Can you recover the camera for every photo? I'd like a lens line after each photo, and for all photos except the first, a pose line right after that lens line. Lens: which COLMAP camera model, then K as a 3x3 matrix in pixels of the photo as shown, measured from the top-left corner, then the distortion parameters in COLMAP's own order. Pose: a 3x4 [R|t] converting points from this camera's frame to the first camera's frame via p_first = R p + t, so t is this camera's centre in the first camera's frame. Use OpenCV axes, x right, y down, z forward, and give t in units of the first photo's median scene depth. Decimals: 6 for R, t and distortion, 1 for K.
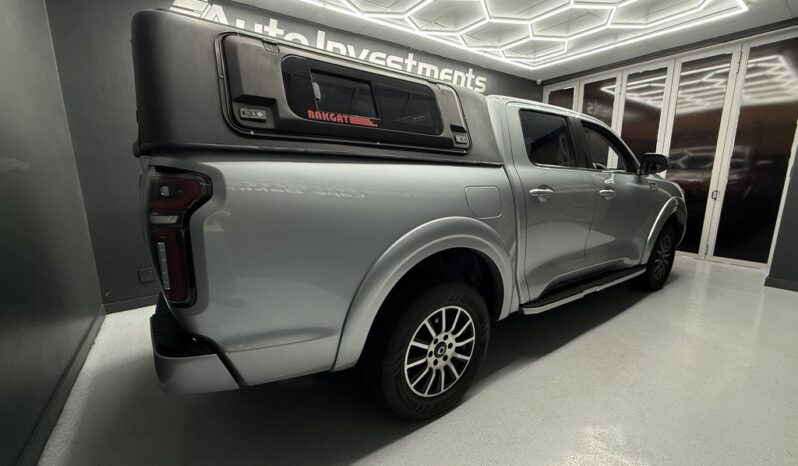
lens RADIAL K [[317.0, 0, 399.0], [0, 317.0, 233.0], [0, 0, 1]] dist [-0.001989, 0.000081]
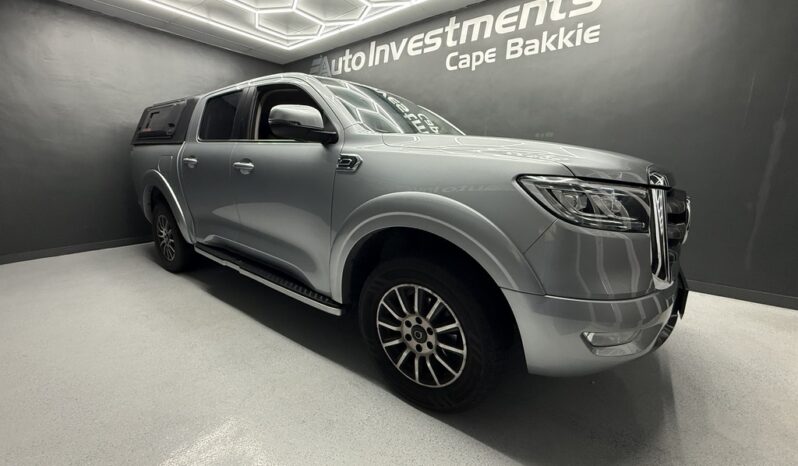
lens RADIAL K [[317.0, 0, 399.0], [0, 317.0, 233.0], [0, 0, 1]] dist [-0.001989, 0.000081]
pose [[0.311295, 0.203475, -0.928274, 1.785963], [-0.185136, 0.971078, 0.150772, -0.172272], [0.932105, 0.124923, 0.339963, 1.222576]]
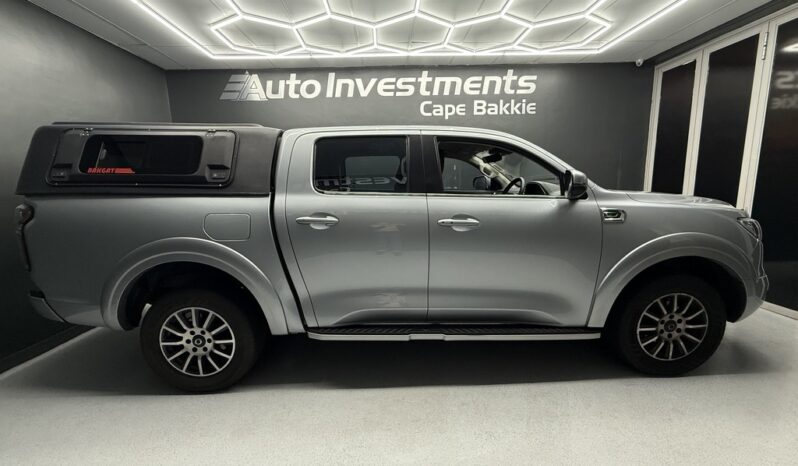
lens RADIAL K [[317.0, 0, 399.0], [0, 317.0, 233.0], [0, 0, 1]] dist [-0.001989, 0.000081]
pose [[0.837120, 0.072891, -0.542141, 1.058355], [-0.084720, 0.996400, 0.003149, -0.097324], [0.540419, 0.043294, 0.840282, 0.253918]]
